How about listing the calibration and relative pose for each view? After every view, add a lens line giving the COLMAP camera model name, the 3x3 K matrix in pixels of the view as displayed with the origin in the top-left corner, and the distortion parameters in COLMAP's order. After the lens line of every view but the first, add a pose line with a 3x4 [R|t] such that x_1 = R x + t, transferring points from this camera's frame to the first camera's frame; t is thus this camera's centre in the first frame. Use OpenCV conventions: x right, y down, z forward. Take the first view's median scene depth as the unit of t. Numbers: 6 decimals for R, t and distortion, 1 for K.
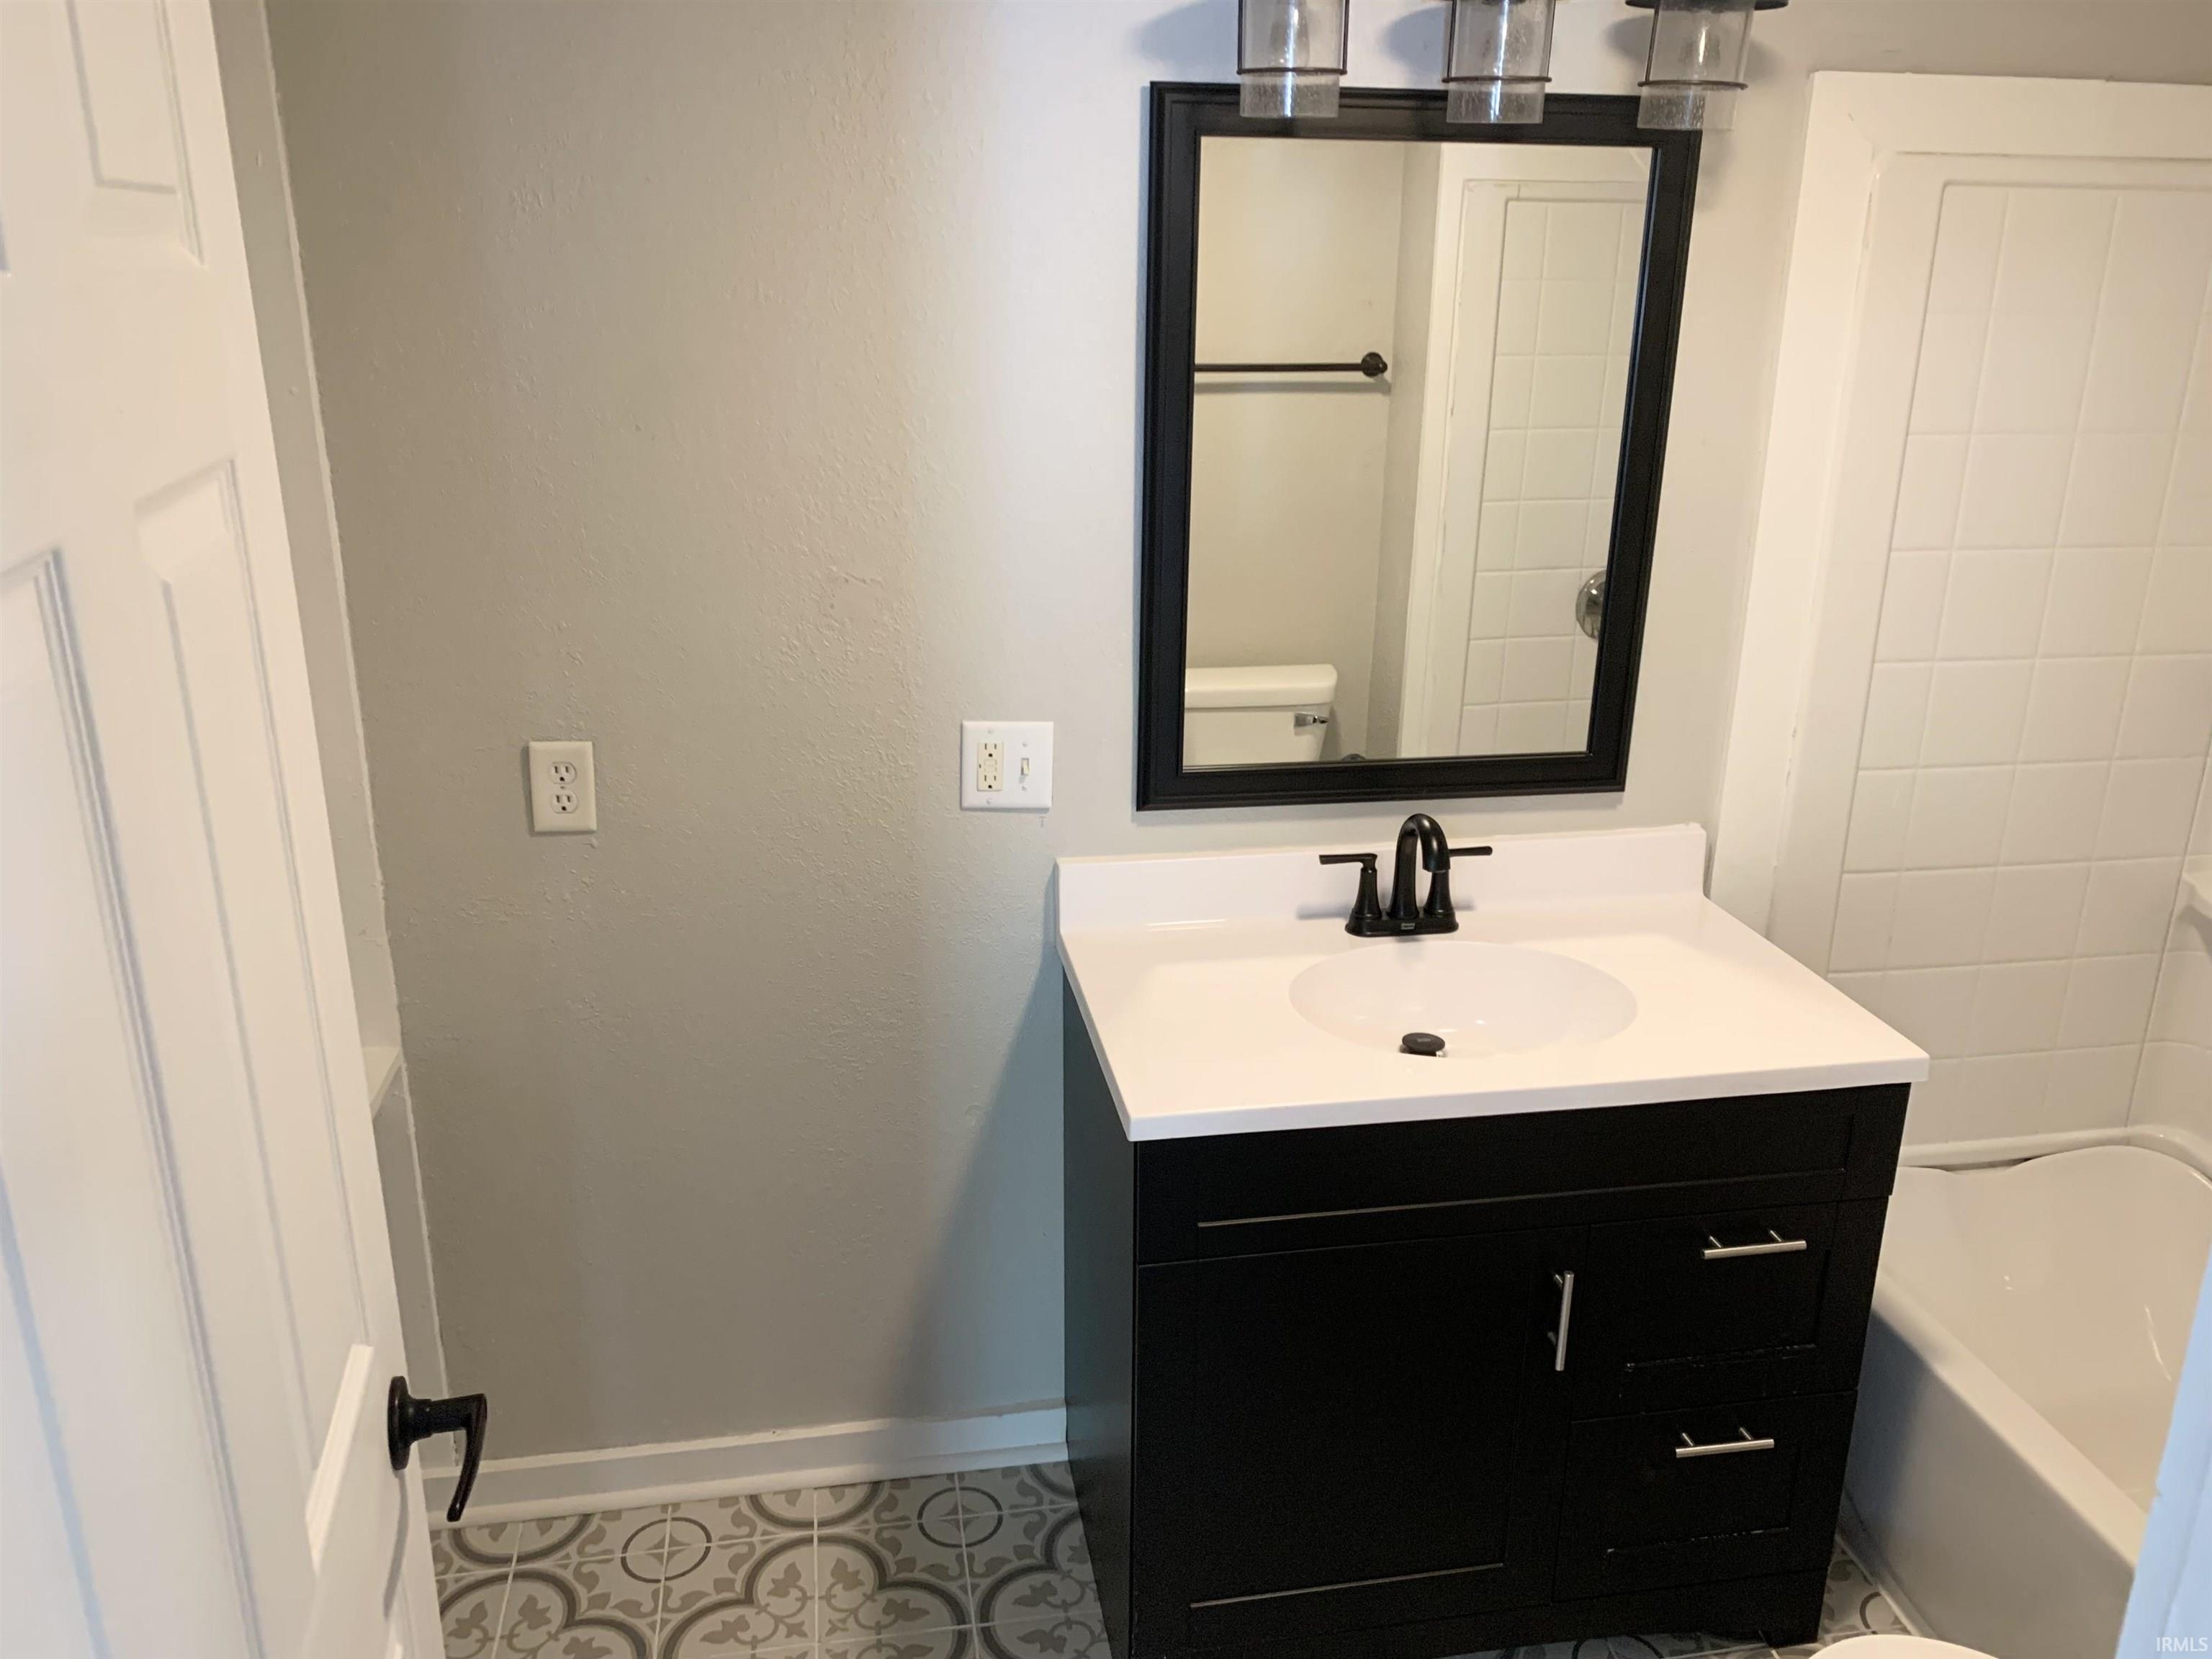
lens RADIAL K [[1707.5, 0, 1128.3], [0, 1707.5, 831.8], [0, 0, 1]] dist [0.018541, -0.017093]
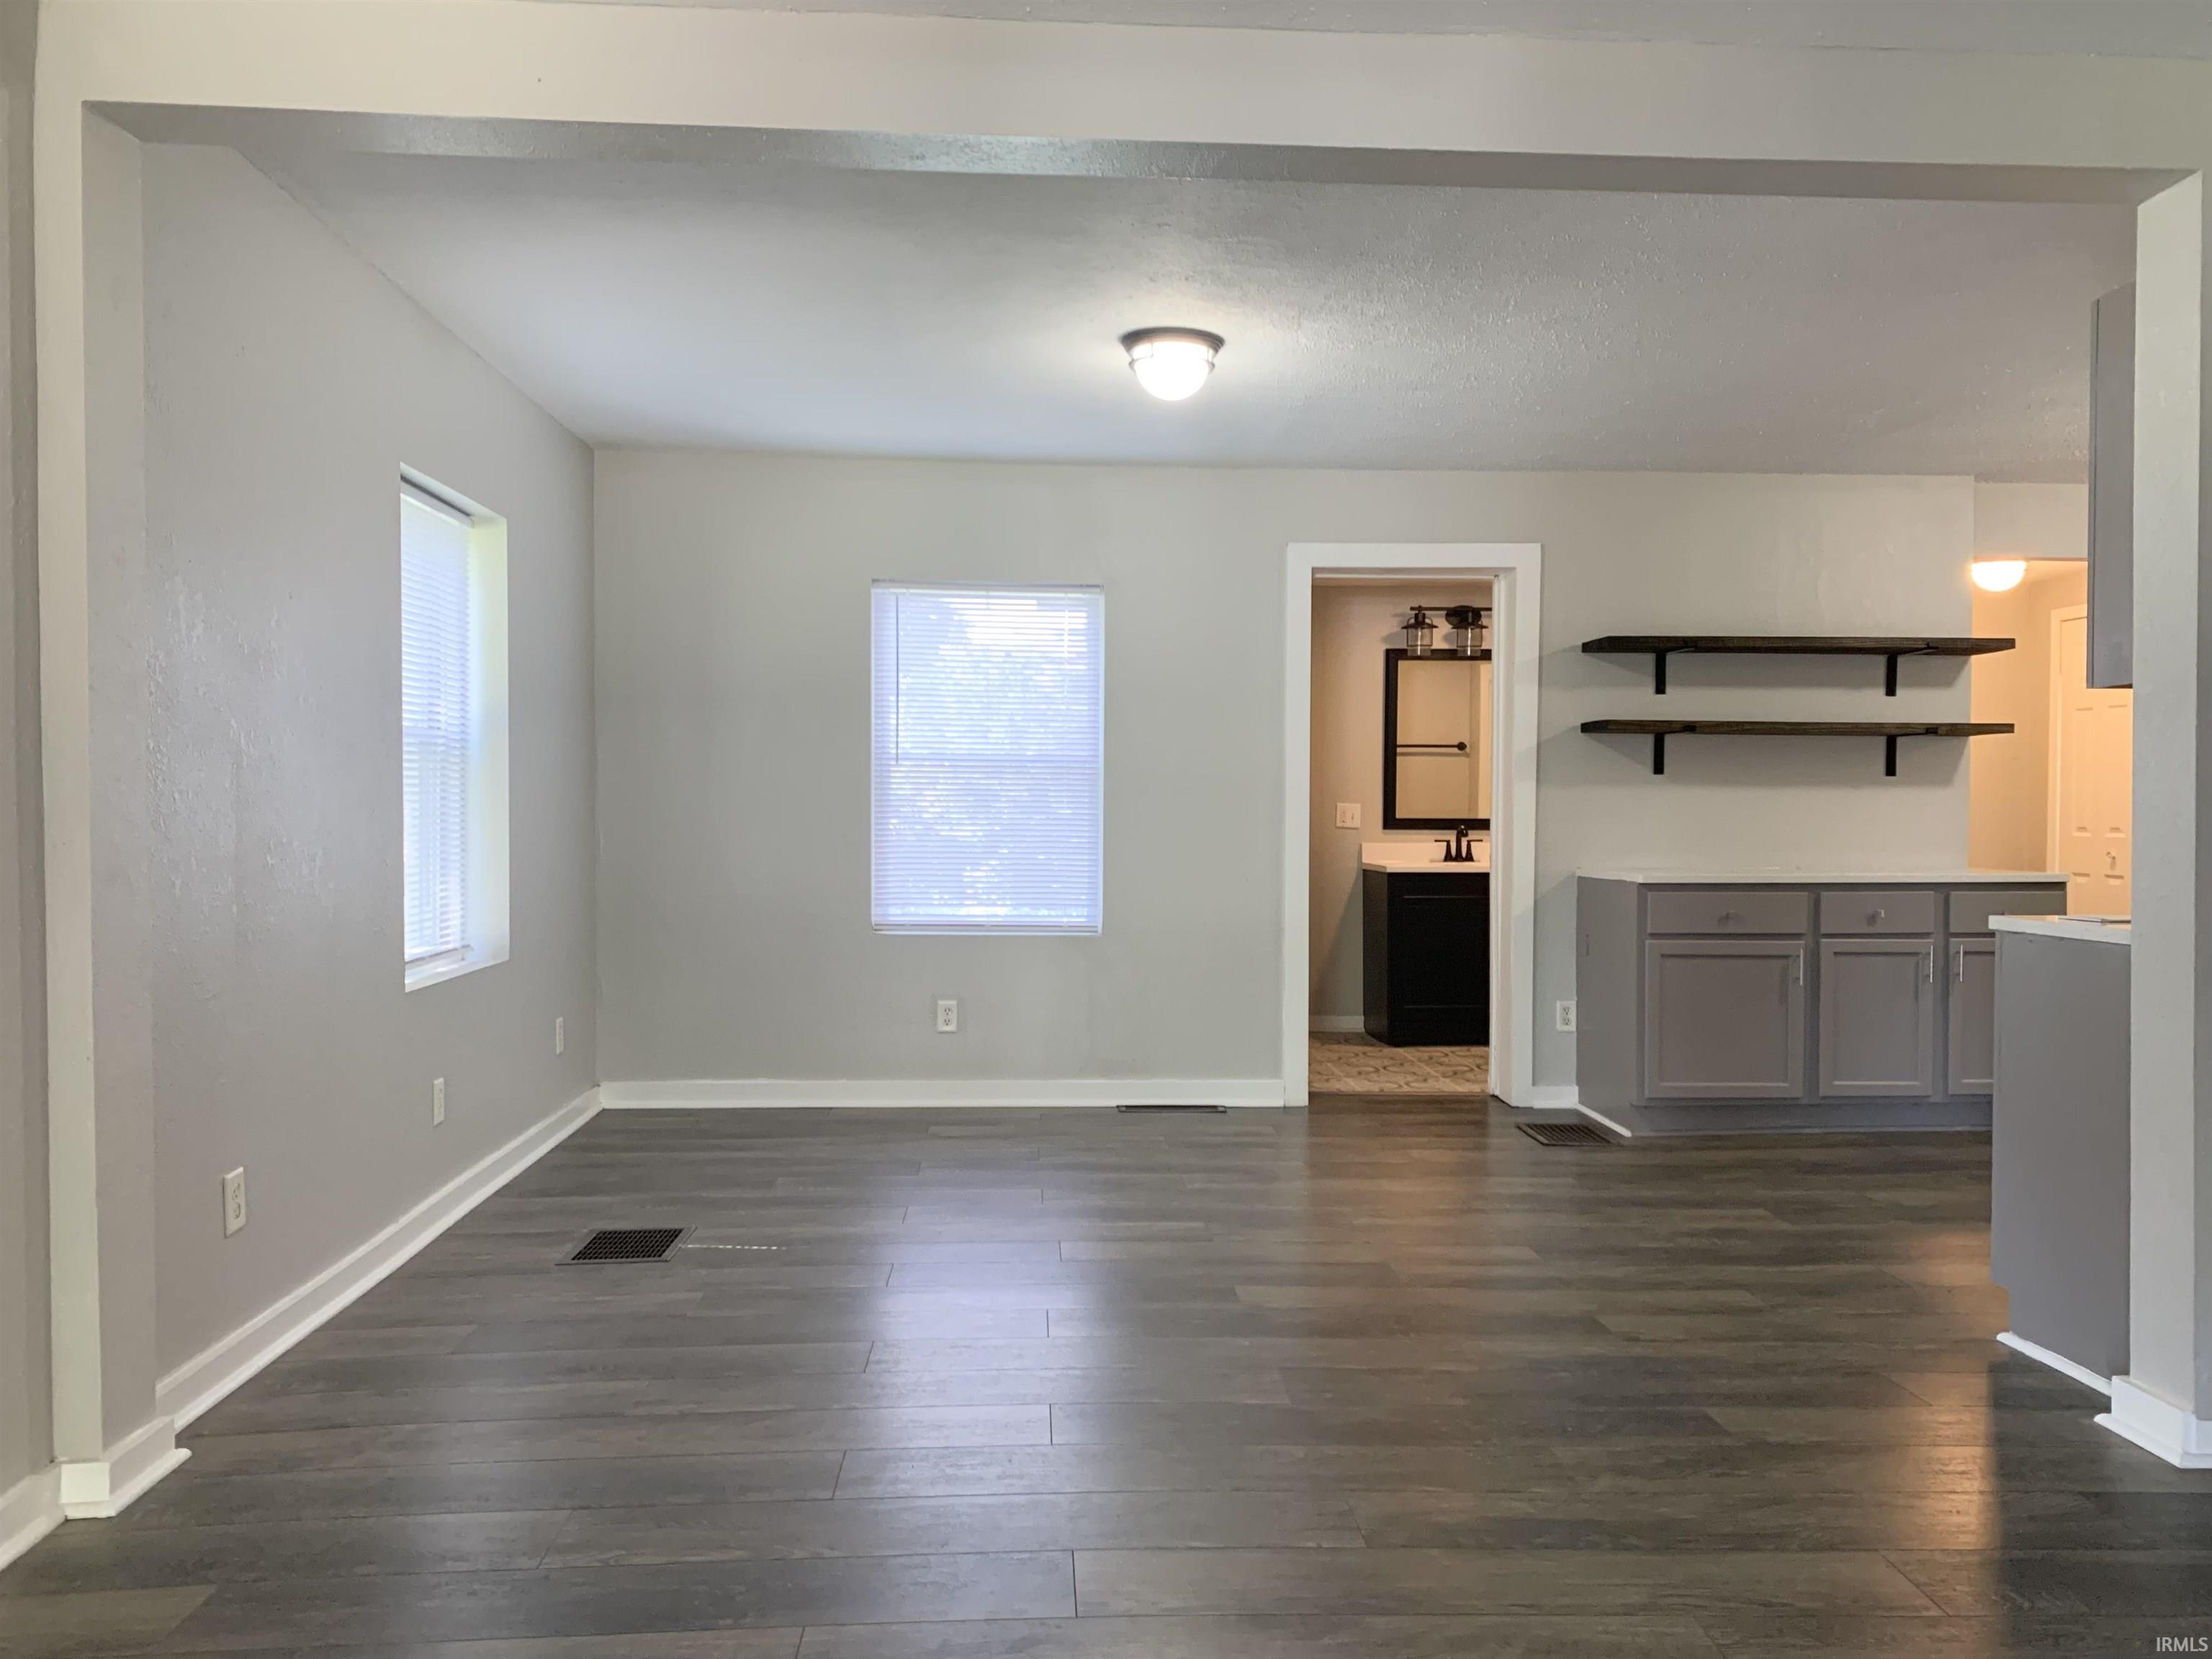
lens RADIAL K [[1707.5, 0, 1087.8], [0, 1707.5, 828.9], [0, 0, 1]] dist [0.018541, -0.017093]
pose [[0.992229, -0.003989, -0.124360, -0.170916], [-0.033670, 0.953585, -0.299235, 1.120727], [0.119782, 0.301097, 0.946041, -2.590970]]
